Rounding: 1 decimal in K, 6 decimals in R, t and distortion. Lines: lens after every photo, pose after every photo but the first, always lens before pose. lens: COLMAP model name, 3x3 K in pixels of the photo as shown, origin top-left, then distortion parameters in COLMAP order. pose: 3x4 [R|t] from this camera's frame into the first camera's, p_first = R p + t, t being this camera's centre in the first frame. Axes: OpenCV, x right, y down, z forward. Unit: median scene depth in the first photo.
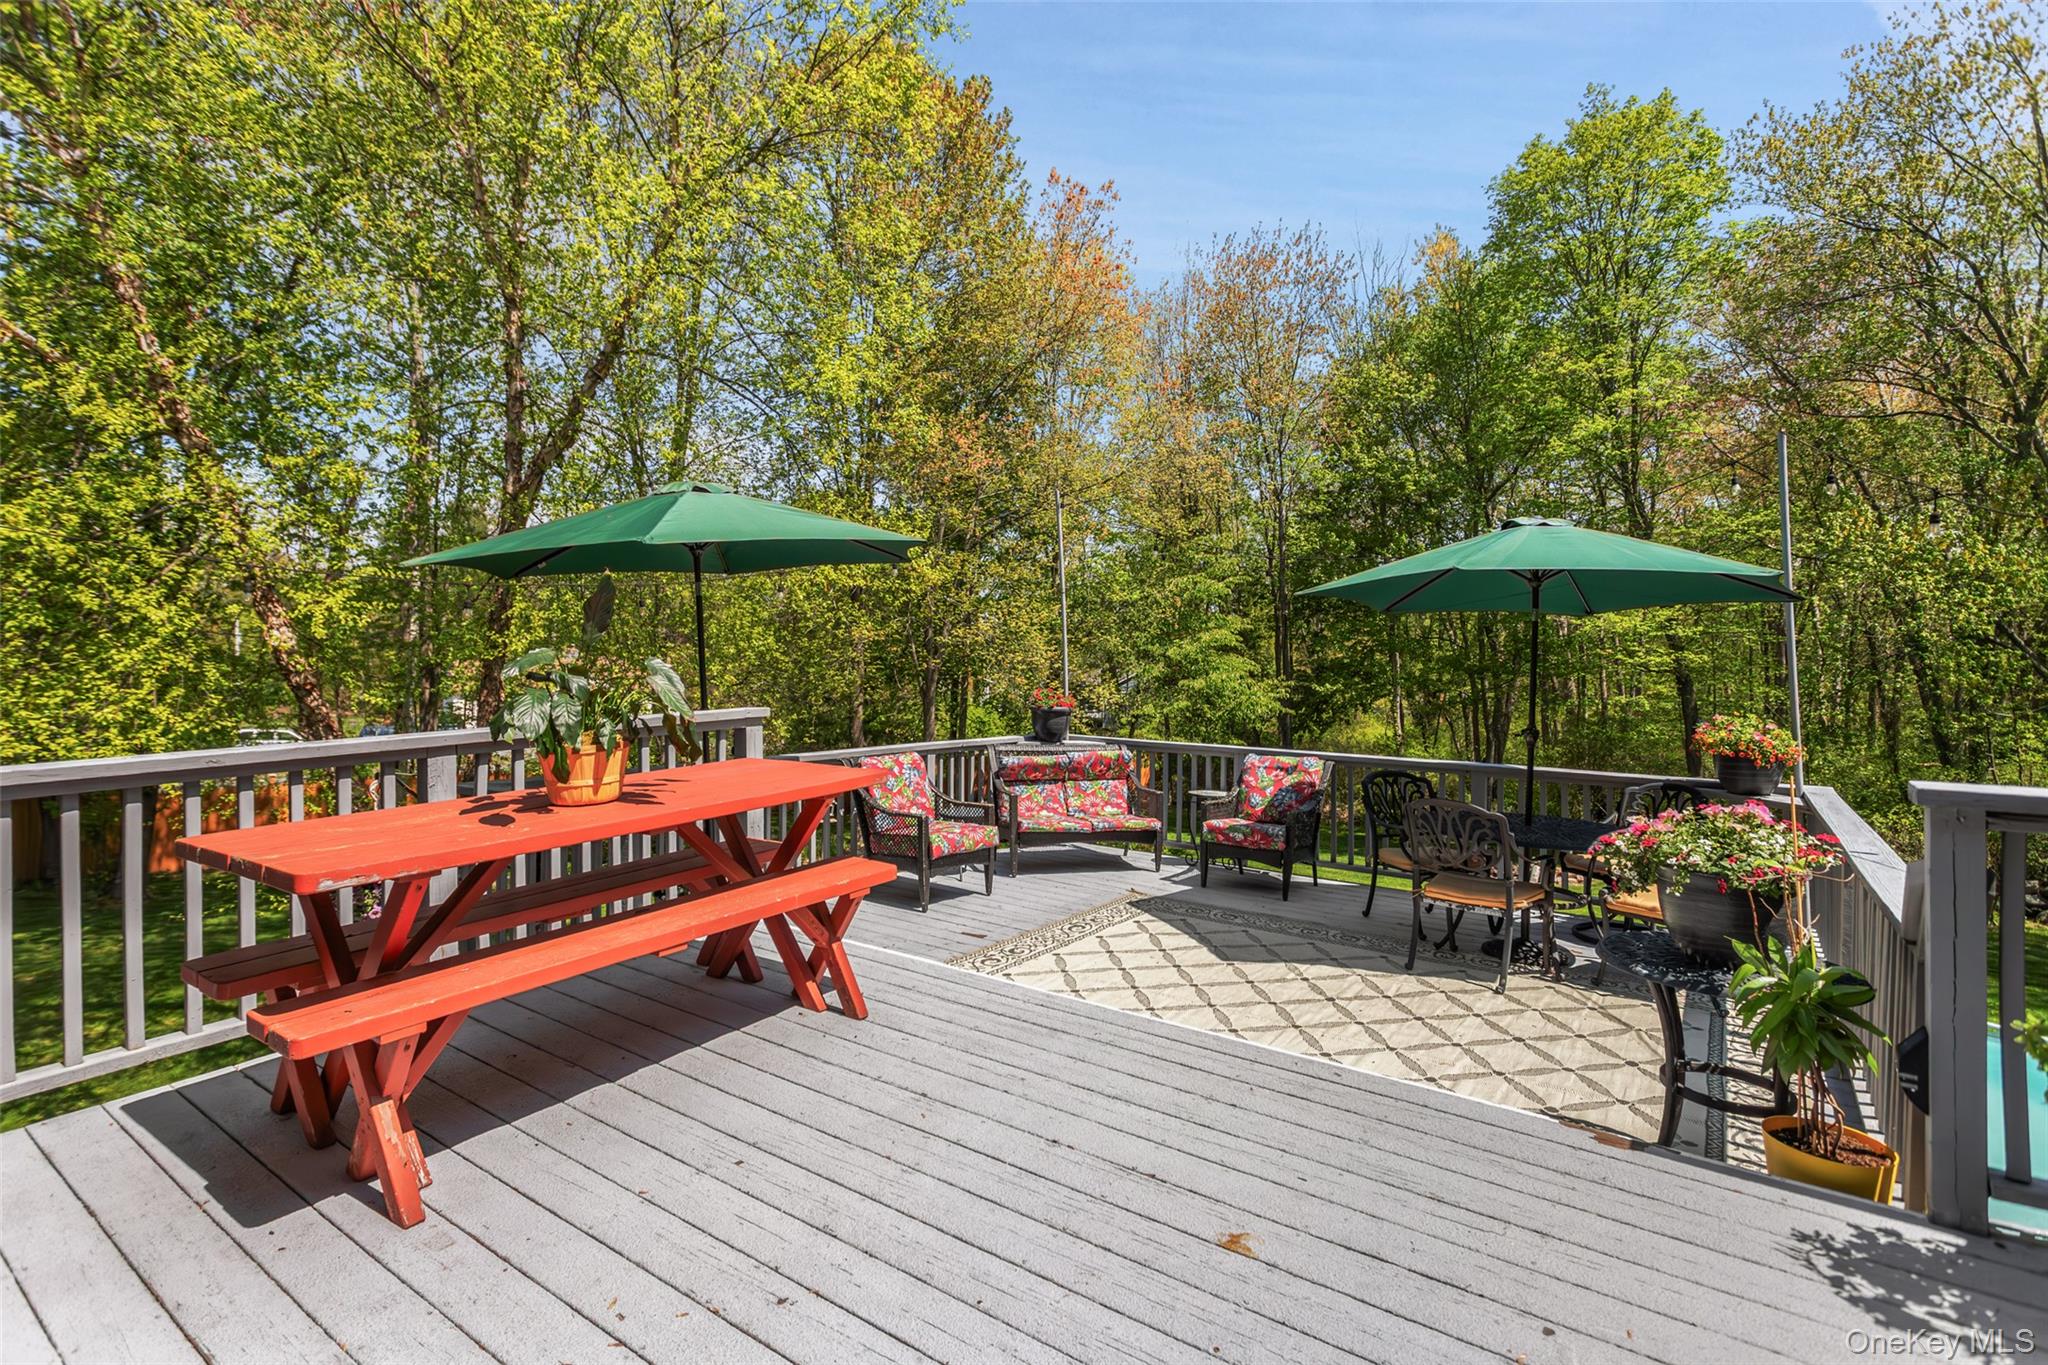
lens RADIAL K [[989.3, 0, 1018.3], [0, 989.3, 673.0], [0, 0, 1]] dist [0.000111, 0.001762]
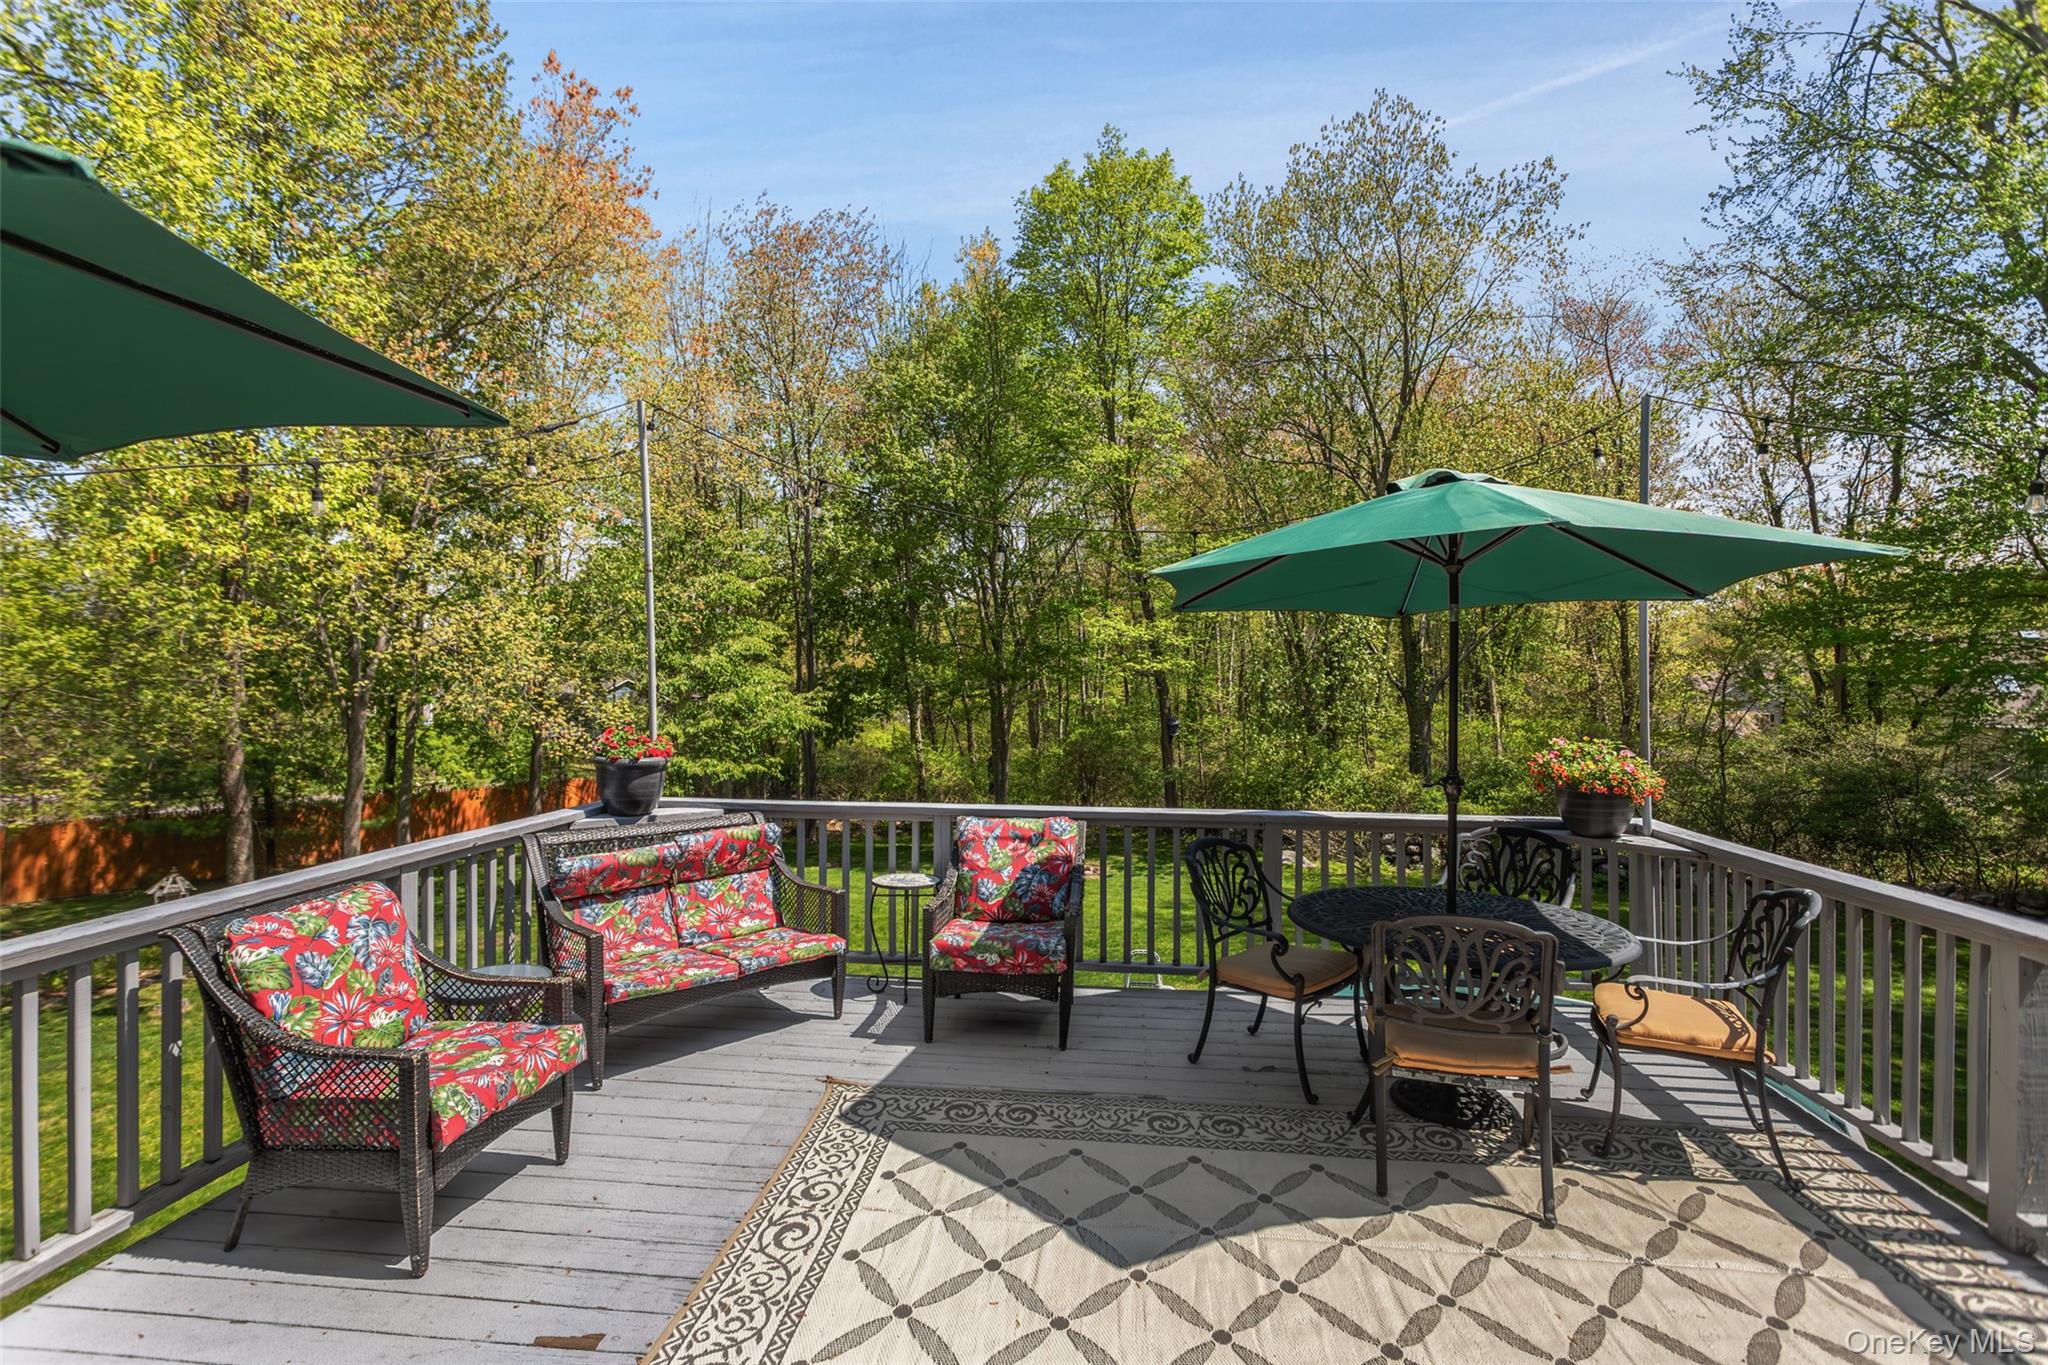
lens RADIAL K [[989.3, 0, 1040.0], [0, 989.3, 663.6], [0, 0, 1]] dist [0.000111, 0.001762]
pose [[0.867929, -0.006380, 0.496647, -0.056481], [0.015061, 0.999796, -0.013476, -0.013205], [-0.496460, 0.019176, 0.867848, 0.378113]]
